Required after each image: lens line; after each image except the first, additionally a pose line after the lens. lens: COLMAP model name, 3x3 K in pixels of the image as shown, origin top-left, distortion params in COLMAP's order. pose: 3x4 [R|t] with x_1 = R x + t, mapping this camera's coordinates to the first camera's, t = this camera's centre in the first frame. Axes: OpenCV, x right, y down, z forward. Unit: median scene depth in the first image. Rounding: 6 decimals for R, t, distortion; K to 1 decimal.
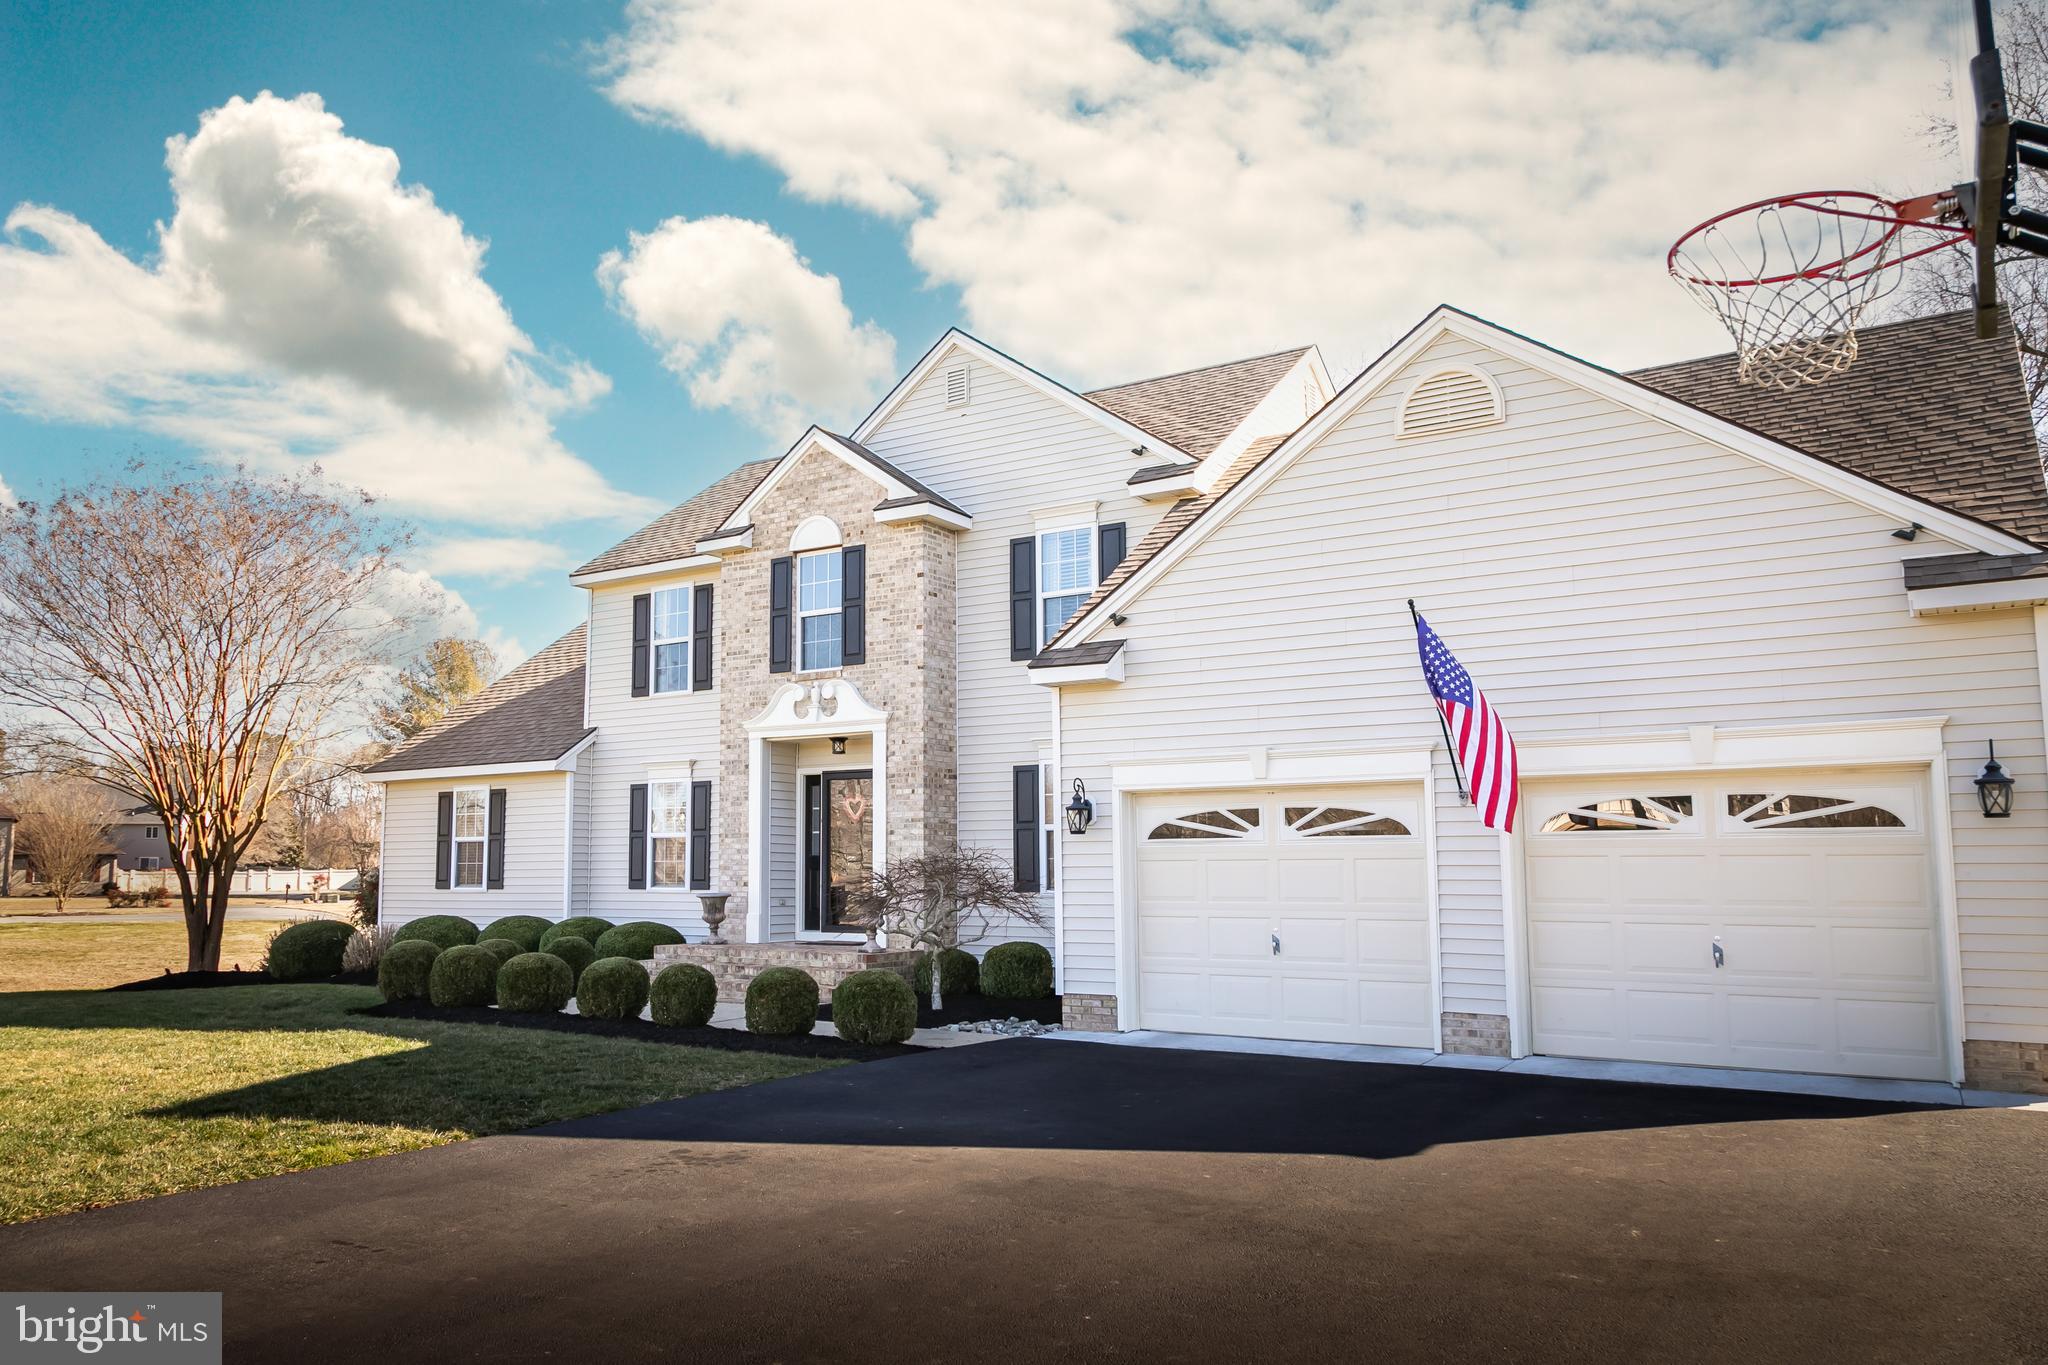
lens RADIAL K [[1521.3, 0, 866.4], [0, 1521.3, 713.6], [0, 0, 1]] dist [0.002534, 0.002706]
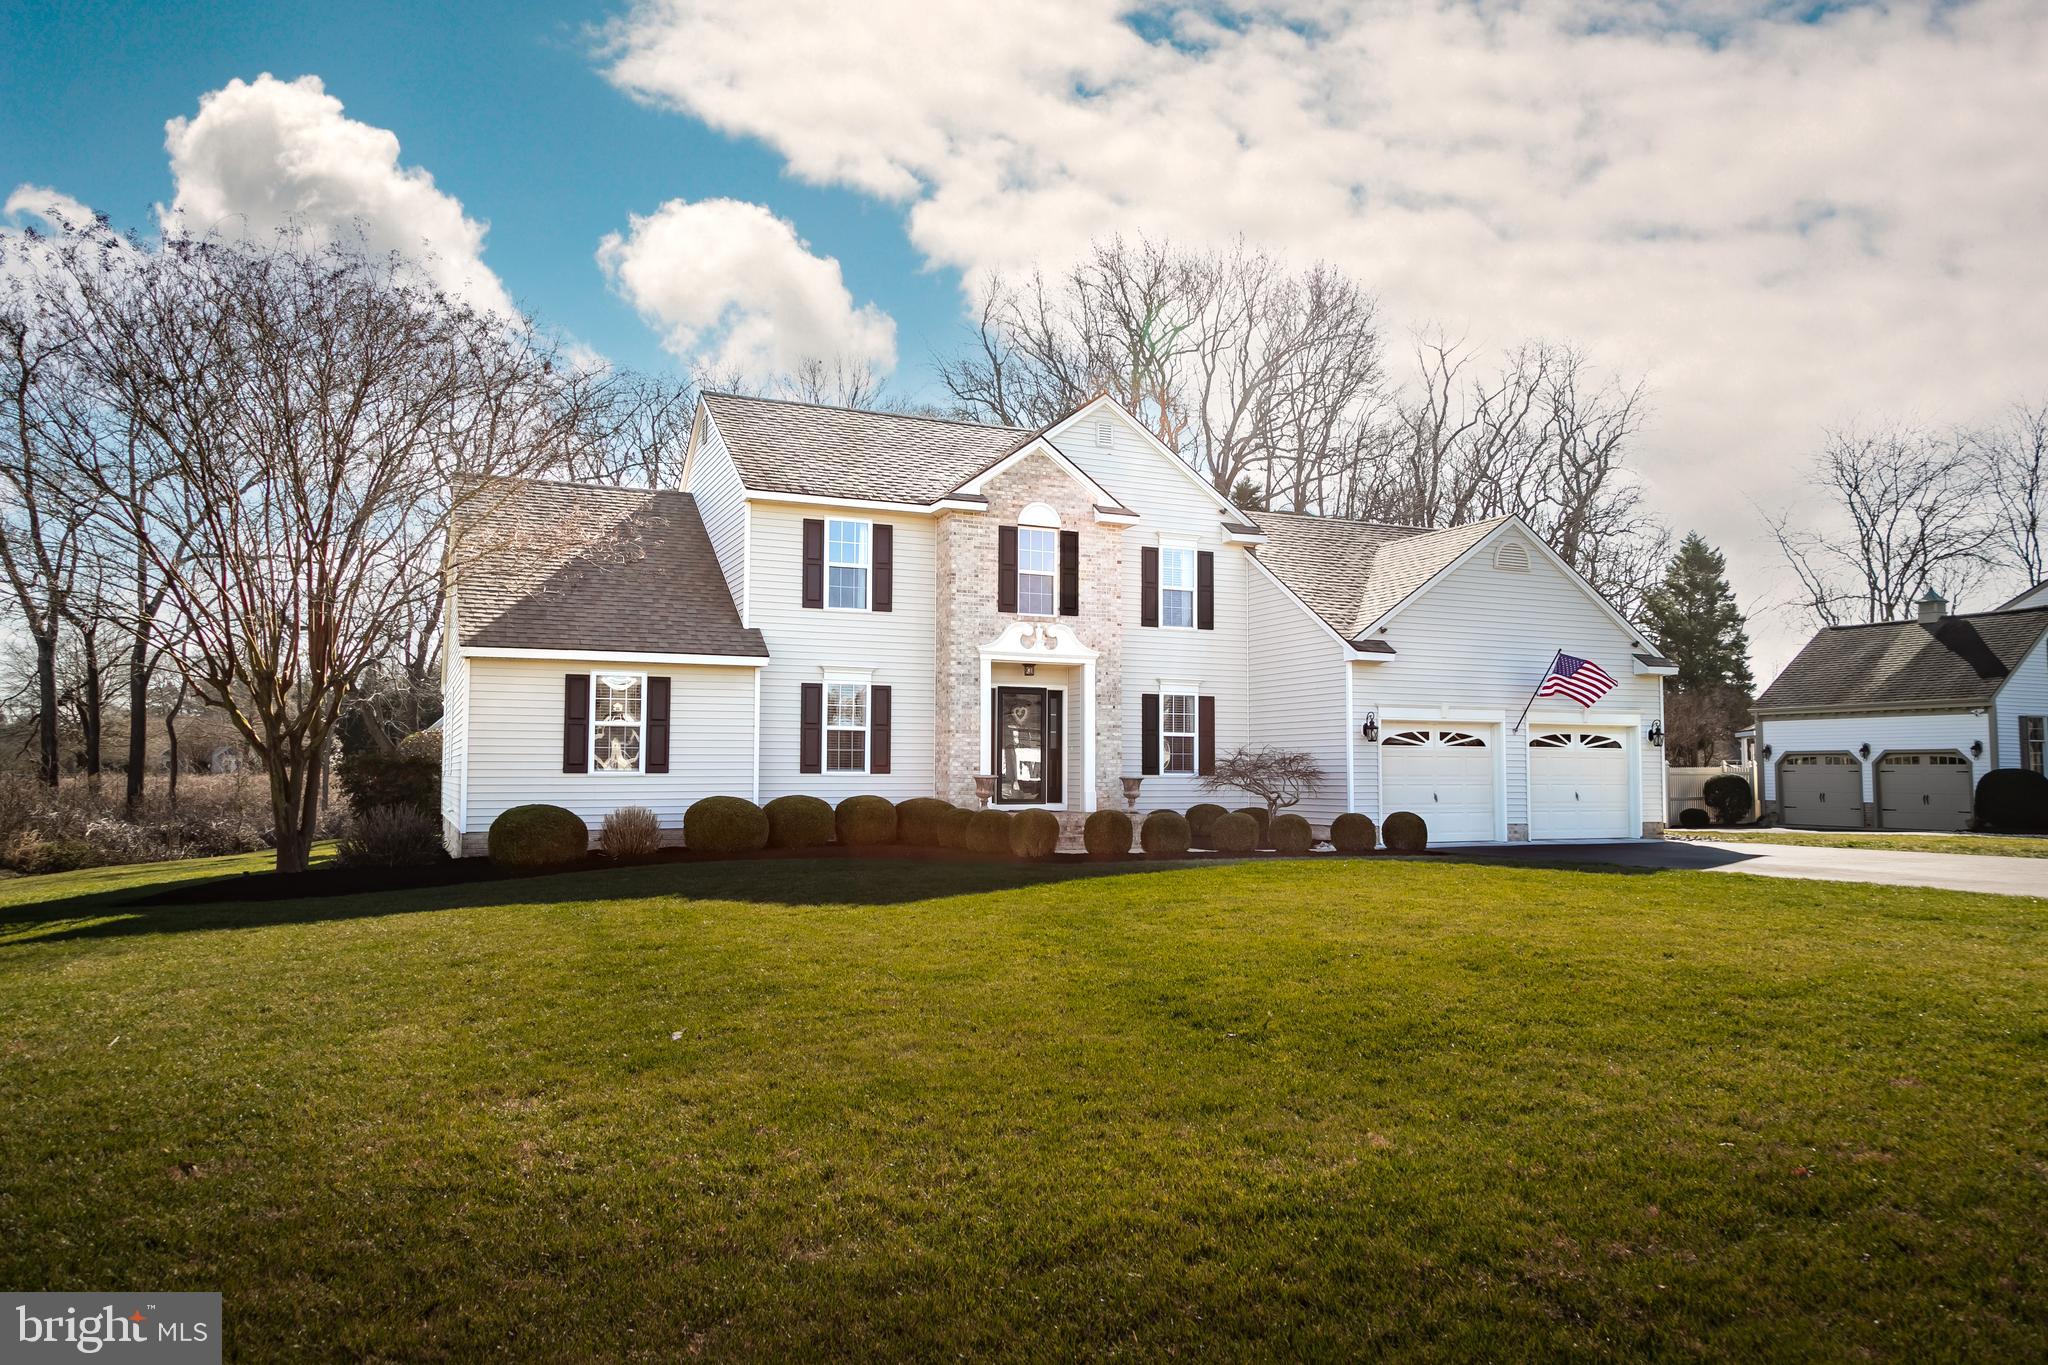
lens RADIAL K [[1433.2, 0, 1024.0], [0, 1433.2, 682.5], [0, 0, 1]] dist [0.016528, 0.001515]
pose [[0.479730, 0.058259, 0.875480, -1.188963], [-0.095351, 0.995345, -0.013987, 0.052575], [-0.872220, -0.076768, 0.483053, 0.381827]]
